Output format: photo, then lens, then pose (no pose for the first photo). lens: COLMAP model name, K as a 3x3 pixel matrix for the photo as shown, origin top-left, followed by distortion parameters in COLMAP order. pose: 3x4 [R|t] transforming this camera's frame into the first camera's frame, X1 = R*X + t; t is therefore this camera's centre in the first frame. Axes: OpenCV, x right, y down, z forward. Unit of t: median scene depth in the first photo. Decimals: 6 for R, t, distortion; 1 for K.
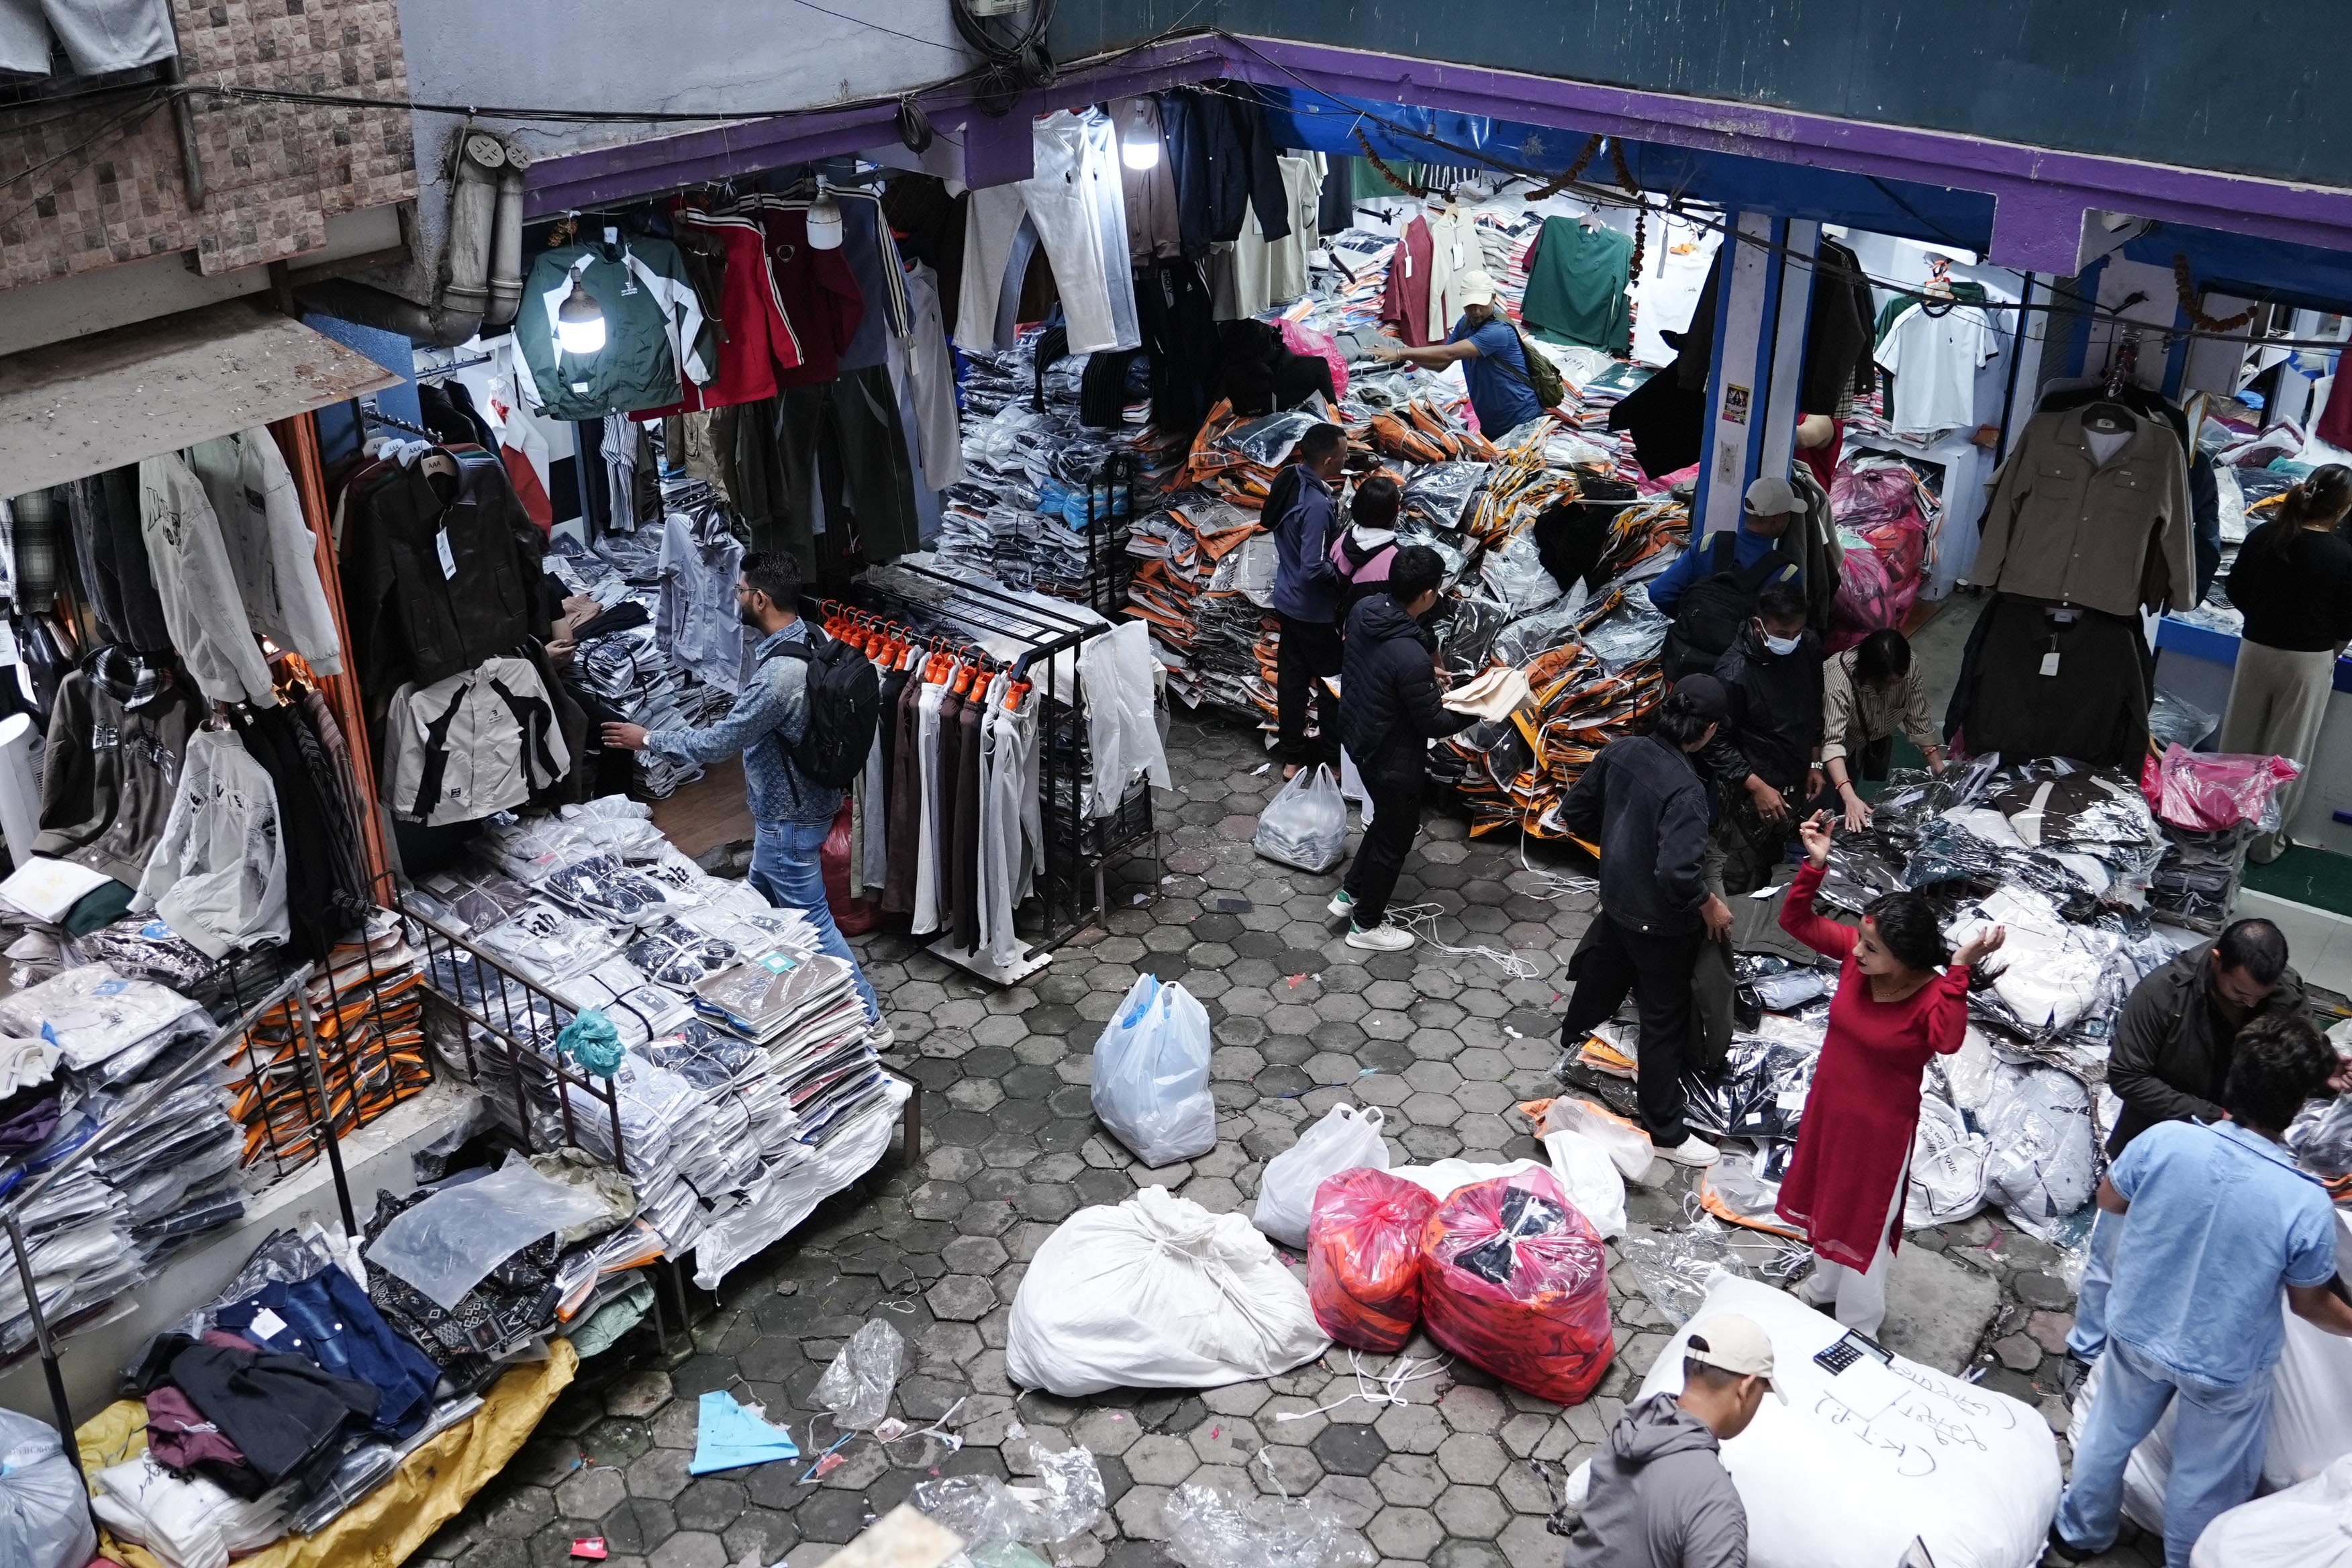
lens RADIAL K [[2388.1, 0, 1173.8], [0, 2388.1, 789.4], [0, 0, 1]] dist [-0.029112, 0.000000]
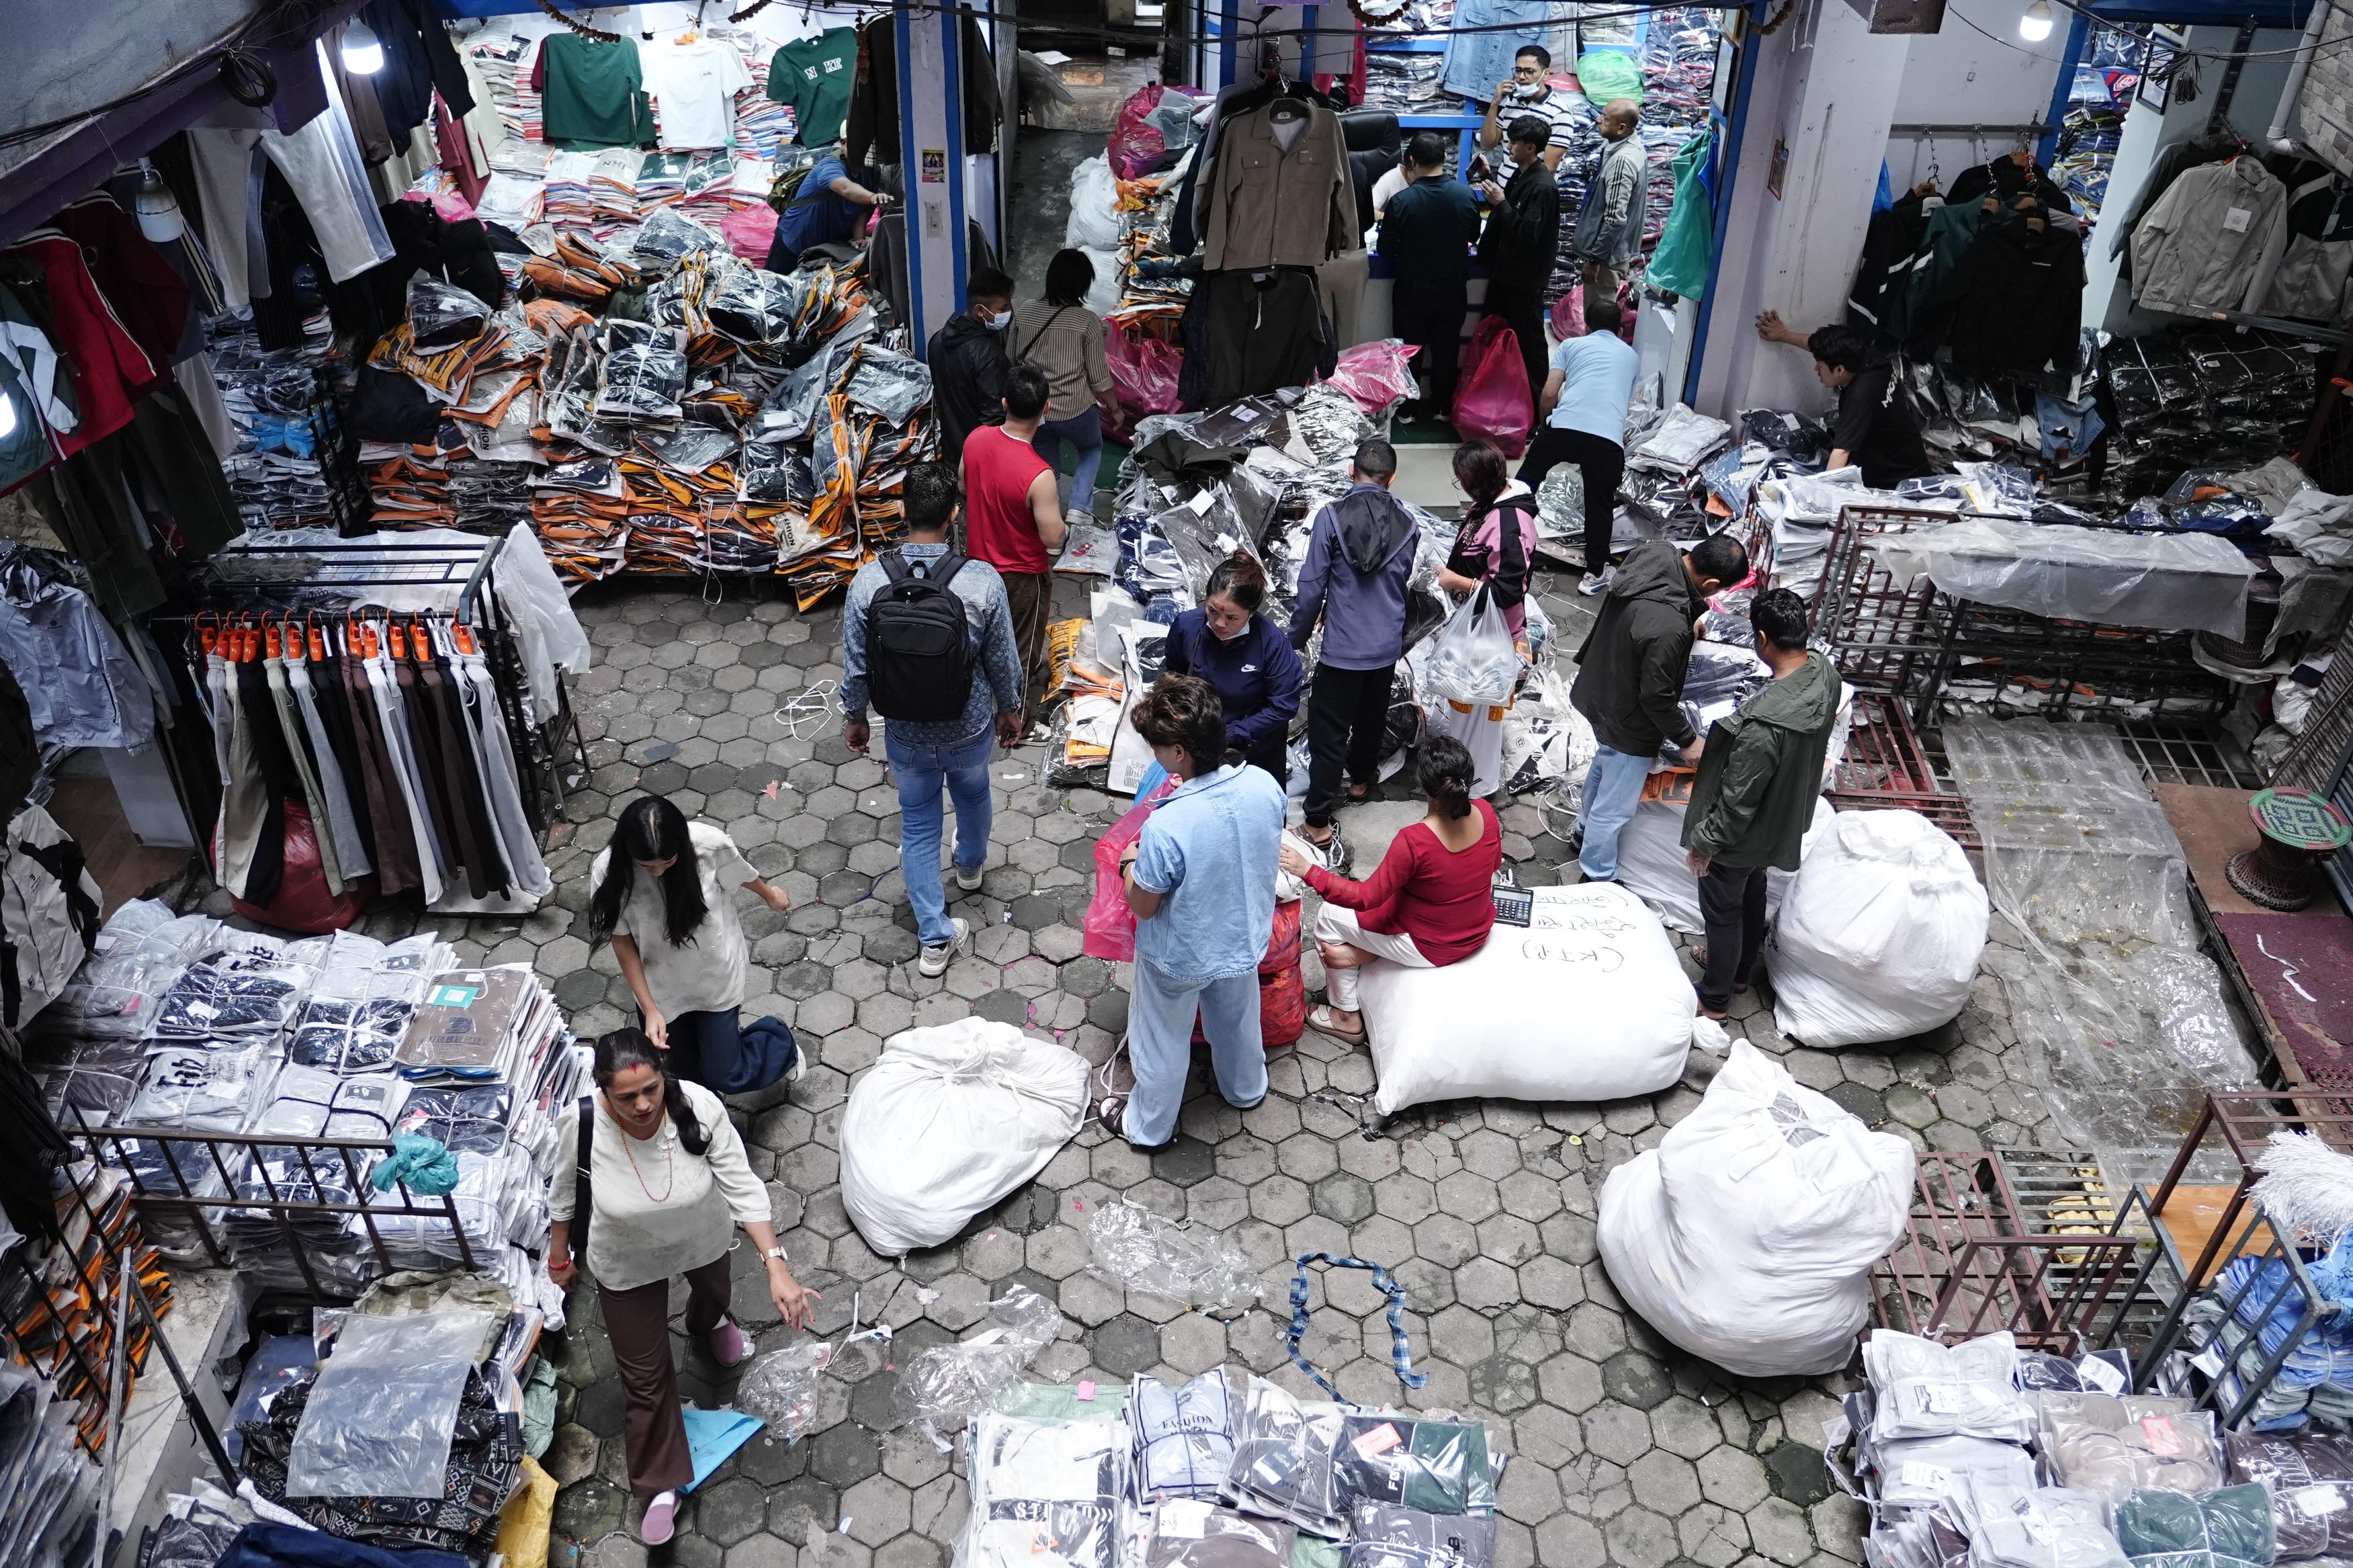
lens RADIAL K [[1937.2, 0, 1172.3], [0, 1937.2, 791.2], [0, 0, 1]] dist [-0.119820, 0.027773]
pose [[0.770000, -0.388163, 0.506389, -0.293344], [0.289671, 0.919822, 0.264608, -0.116869], [-0.568499, -0.057062, 0.820703, 0.225746]]
